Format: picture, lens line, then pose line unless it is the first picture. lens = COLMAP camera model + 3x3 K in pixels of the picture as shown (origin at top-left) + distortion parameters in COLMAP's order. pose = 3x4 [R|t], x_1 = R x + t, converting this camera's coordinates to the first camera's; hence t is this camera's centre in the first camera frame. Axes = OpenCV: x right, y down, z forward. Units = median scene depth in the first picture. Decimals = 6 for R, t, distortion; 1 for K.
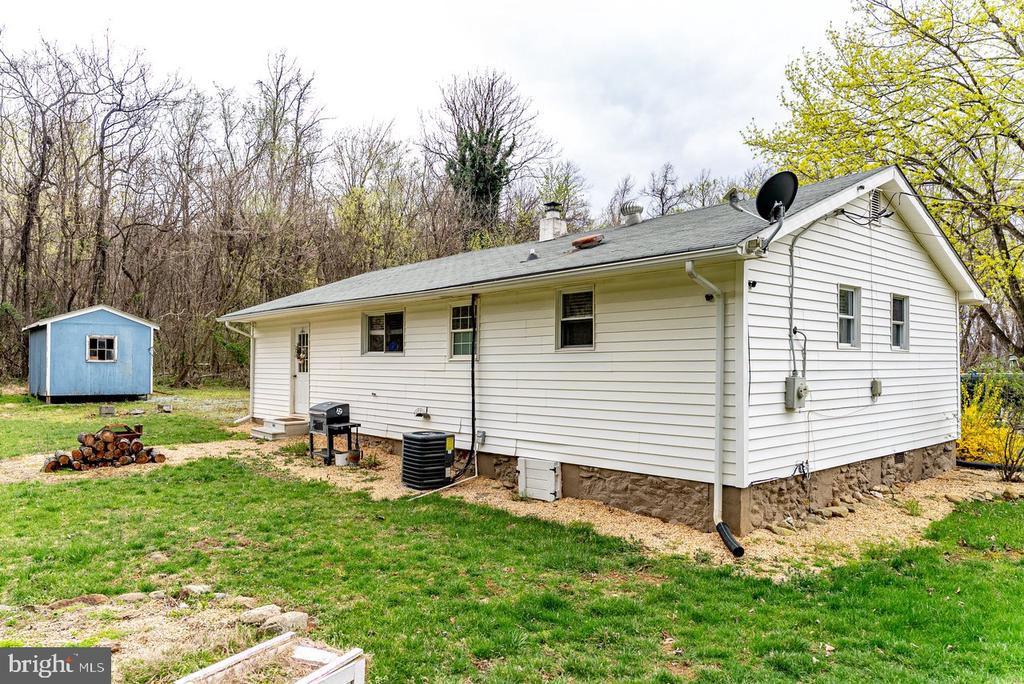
lens RADIAL K [[694.3, 0, 511.9], [0, 694.3, 348.9], [0, 0, 1]] dist [-0.008232, 0.002931]
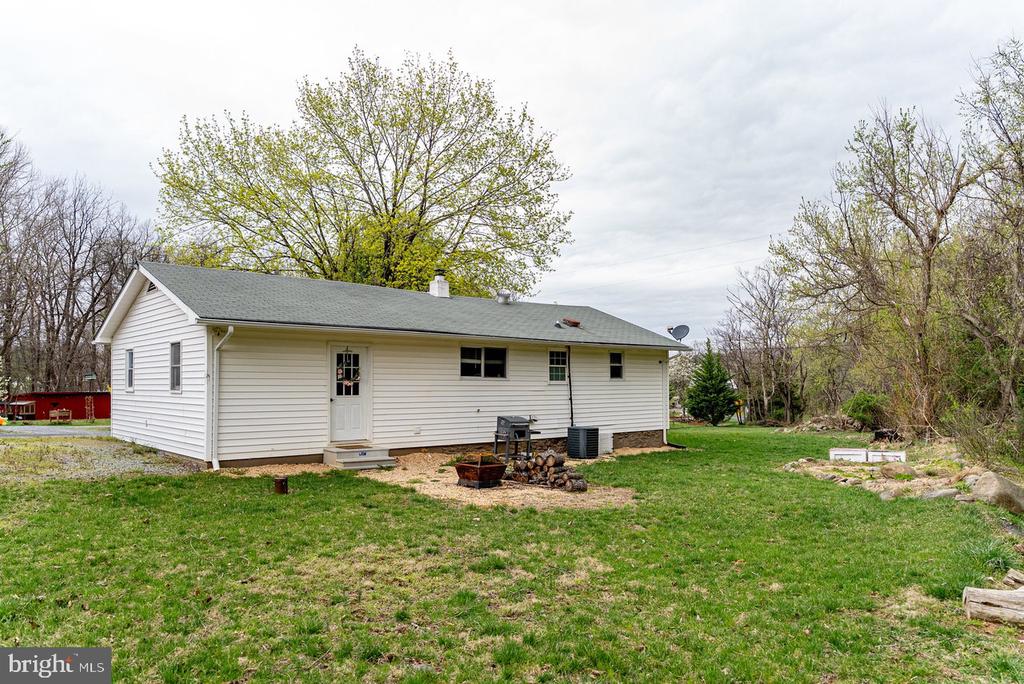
lens RADIAL K [[694.3, 0, 515.1], [0, 694.3, 343.4], [0, 0, 1]] dist [-0.008232, 0.002931]
pose [[0.002284, 0.057191, 0.998361, -1.794288], [-0.024616, 0.998064, -0.057118, 0.017472], [-0.999694, -0.024445, 0.003687, 1.136055]]
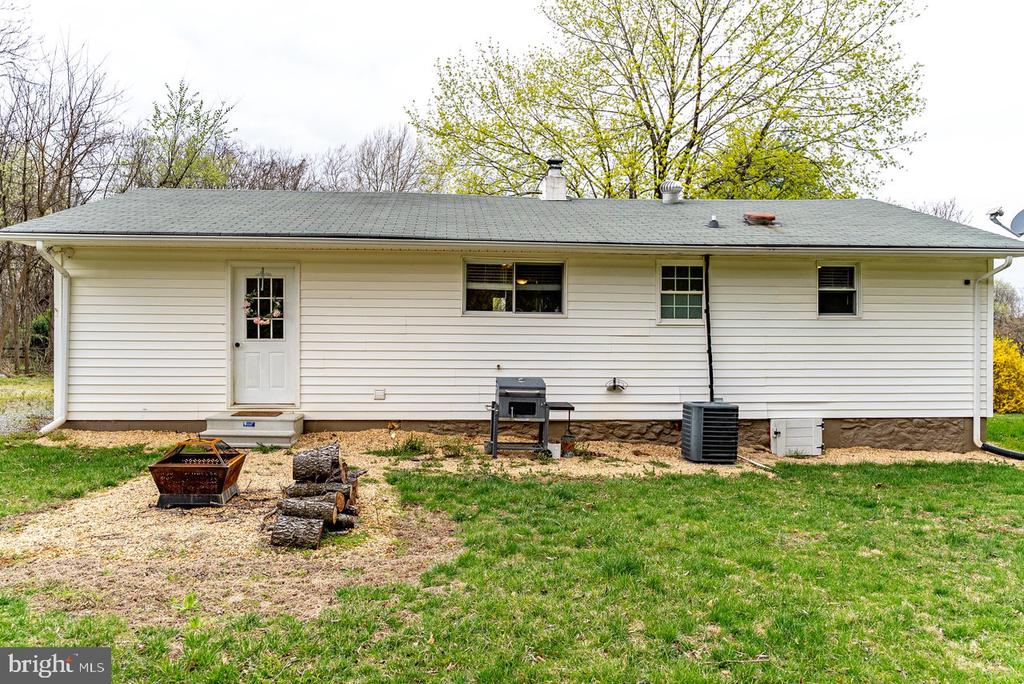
lens RADIAL K [[694.3, 0, 506.2], [0, 694.3, 341.3], [0, 0, 1]] dist [-0.008232, 0.002931]
pose [[0.608895, 0.009958, 0.793188, -0.980336], [-0.022490, 0.999736, 0.004714, 0.041112], [-0.792932, -0.020709, 0.608958, 0.641618]]
